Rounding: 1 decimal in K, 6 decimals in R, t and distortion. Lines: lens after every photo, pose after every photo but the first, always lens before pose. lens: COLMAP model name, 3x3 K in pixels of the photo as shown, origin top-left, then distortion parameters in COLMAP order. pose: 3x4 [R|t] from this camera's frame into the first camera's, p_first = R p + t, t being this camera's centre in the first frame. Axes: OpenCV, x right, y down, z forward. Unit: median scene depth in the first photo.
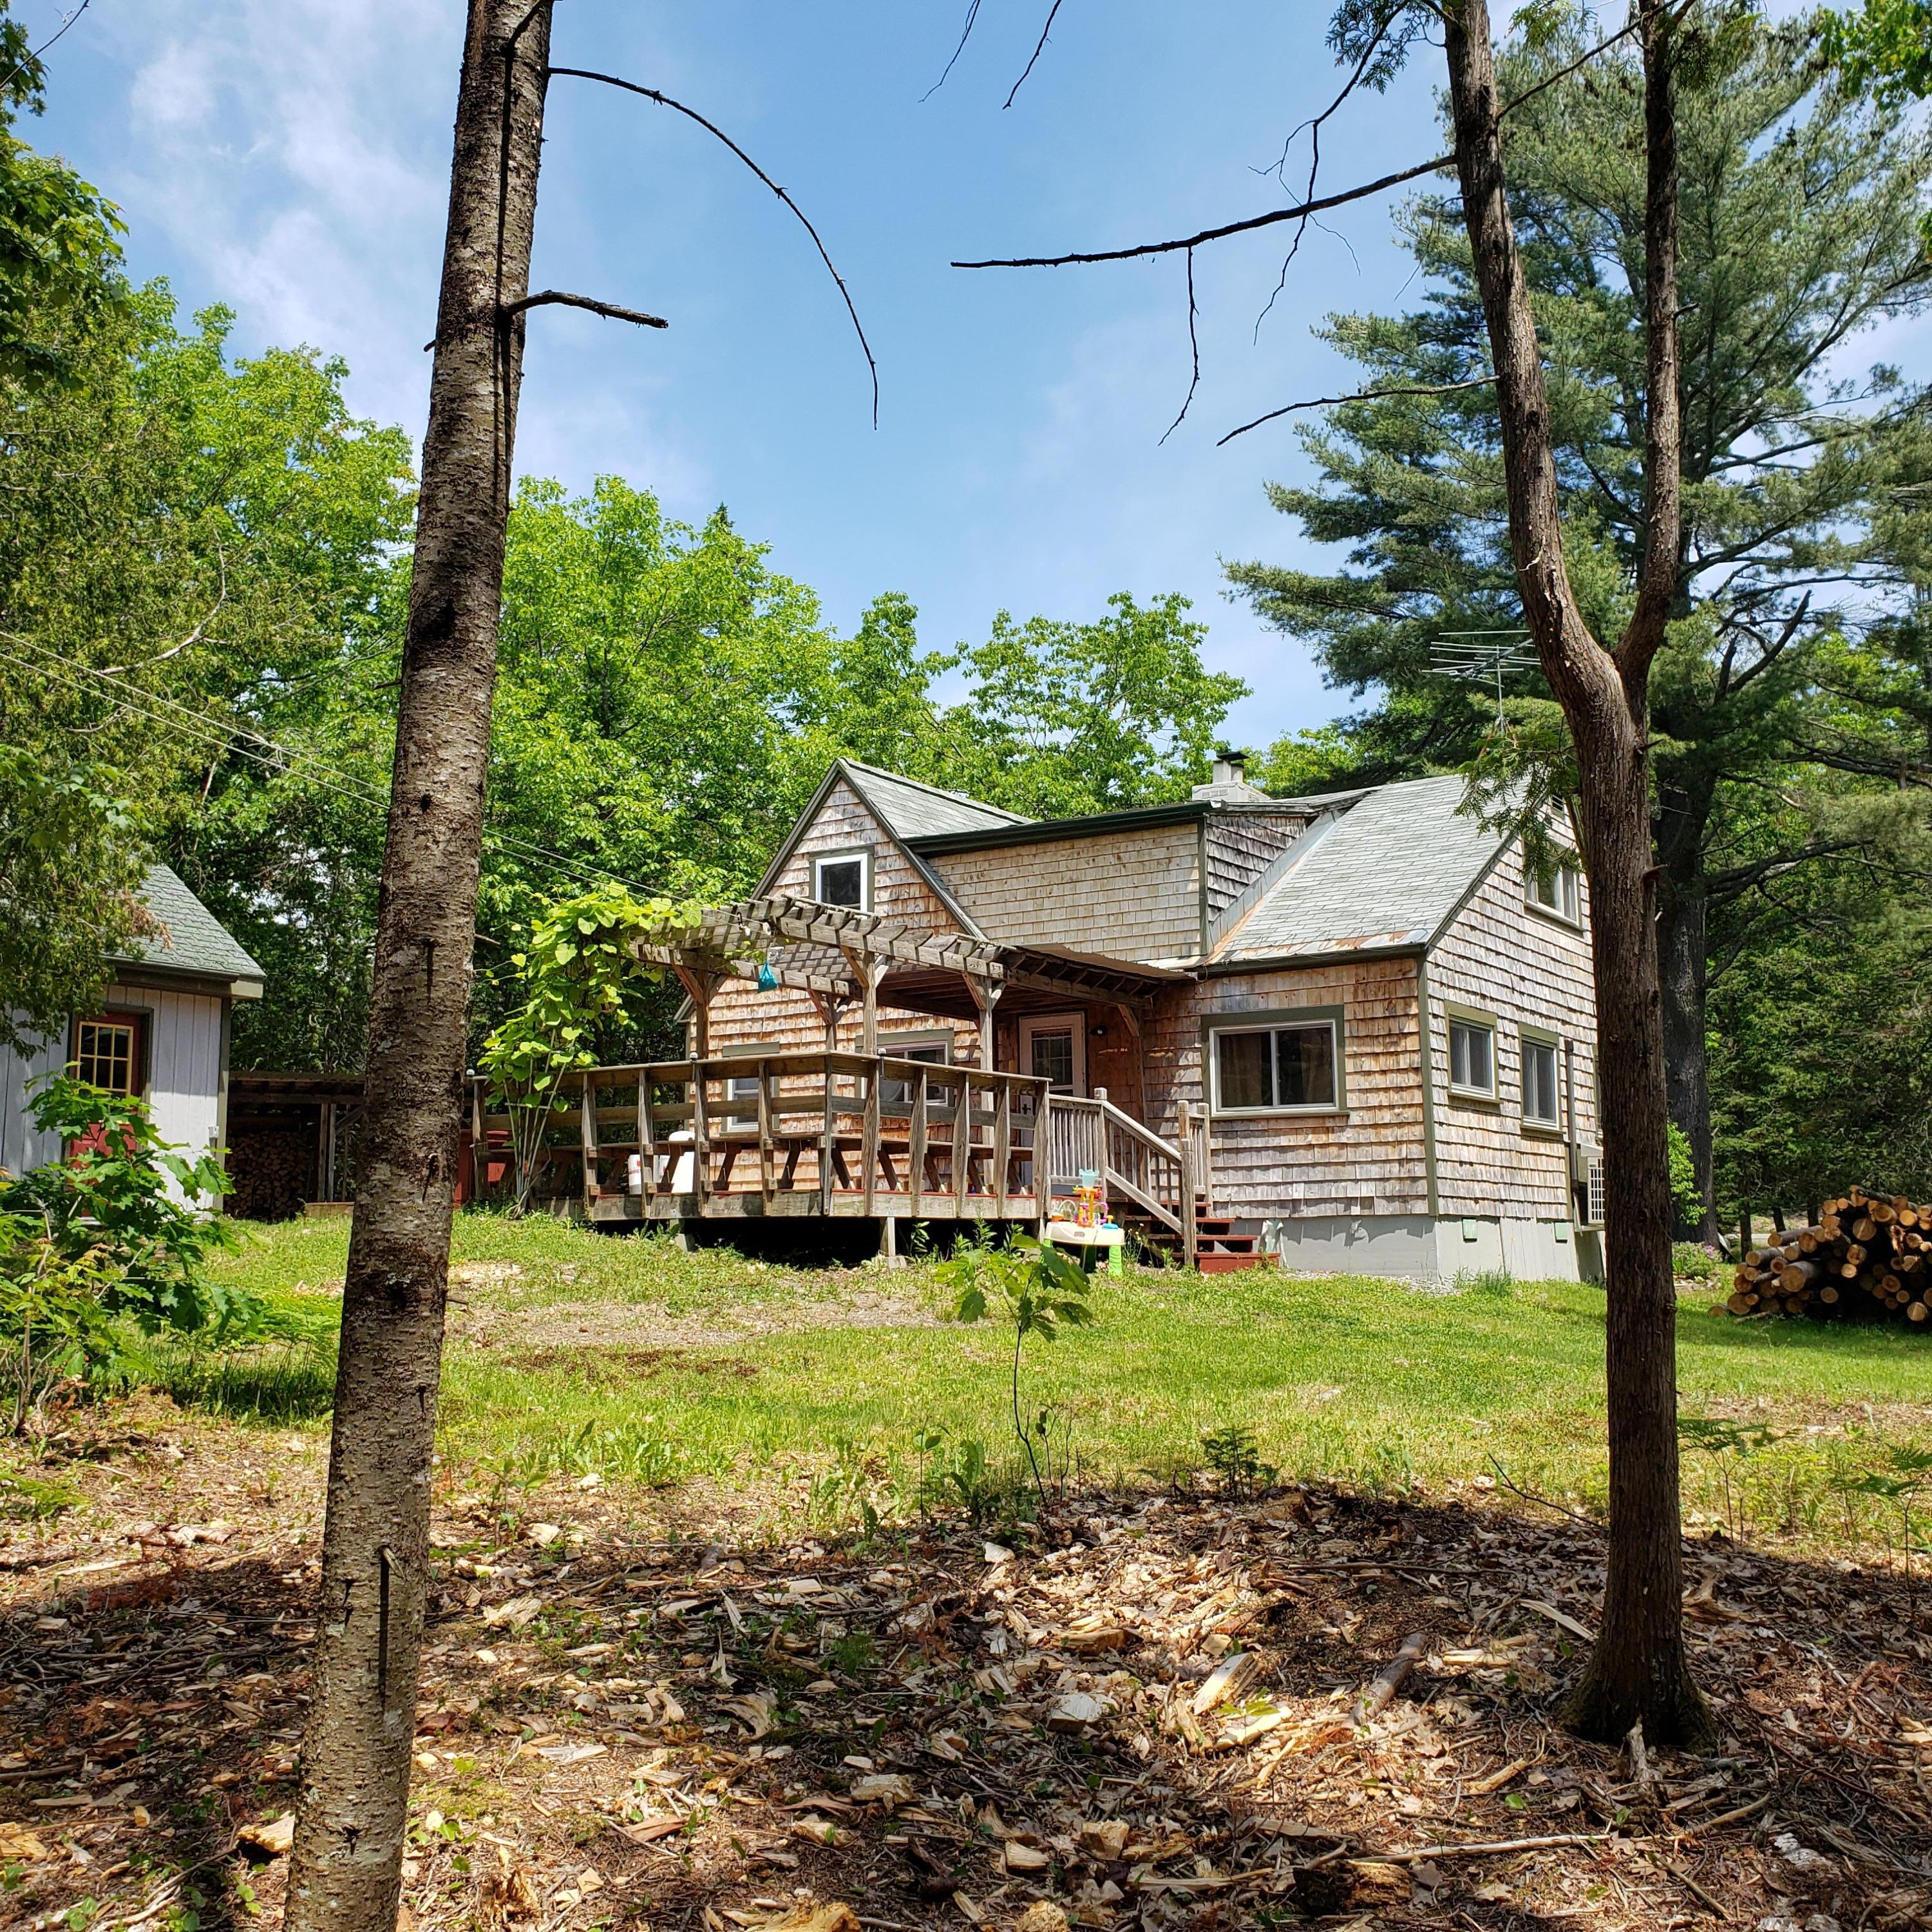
lens RADIAL K [[1972.0, 0, 966.0], [0, 1972.0, 966.0], [0, 0, 1]] dist [-0.000285, -0.003157]
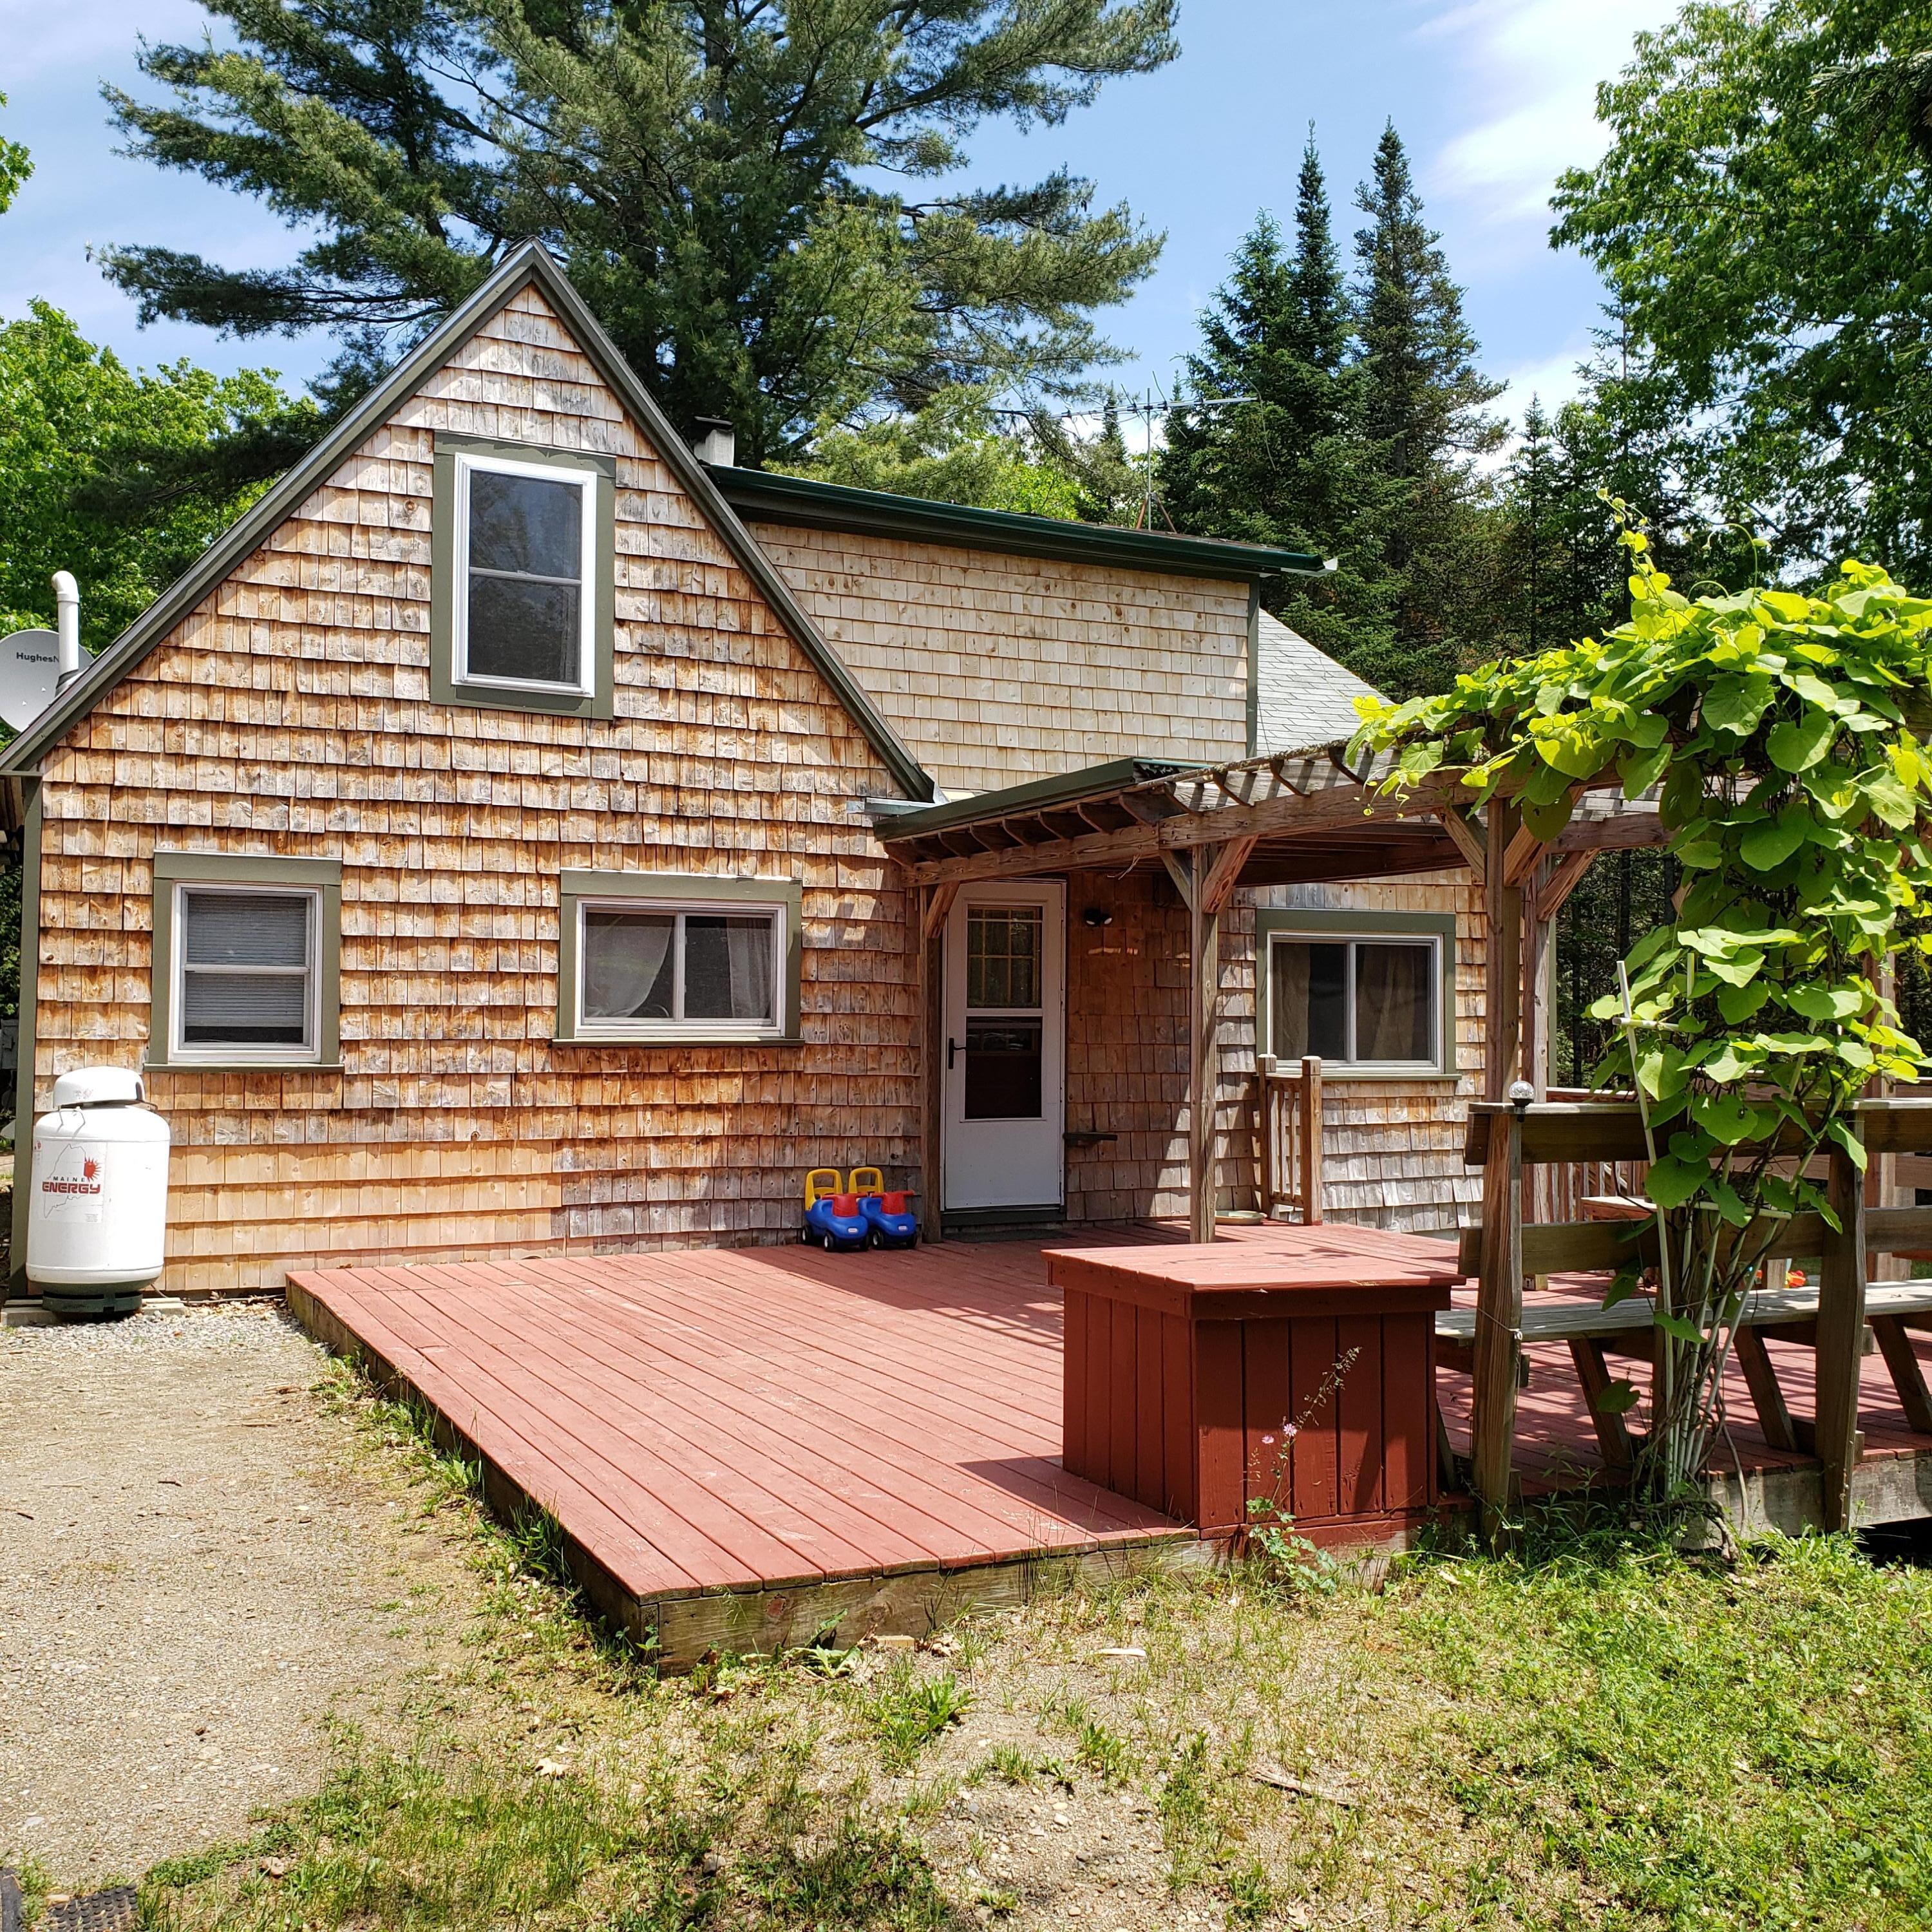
lens RADIAL K [[1972.0, 0, 966.0], [0, 1972.0, 966.0], [0, 0, 1]] dist [-0.000285, -0.003157]
pose [[0.509029, 0.031210, 0.860183, -0.400329], [-0.131853, 0.990375, 0.042093, 0.026111], [-0.850591, -0.134844, 0.508245, 0.685228]]
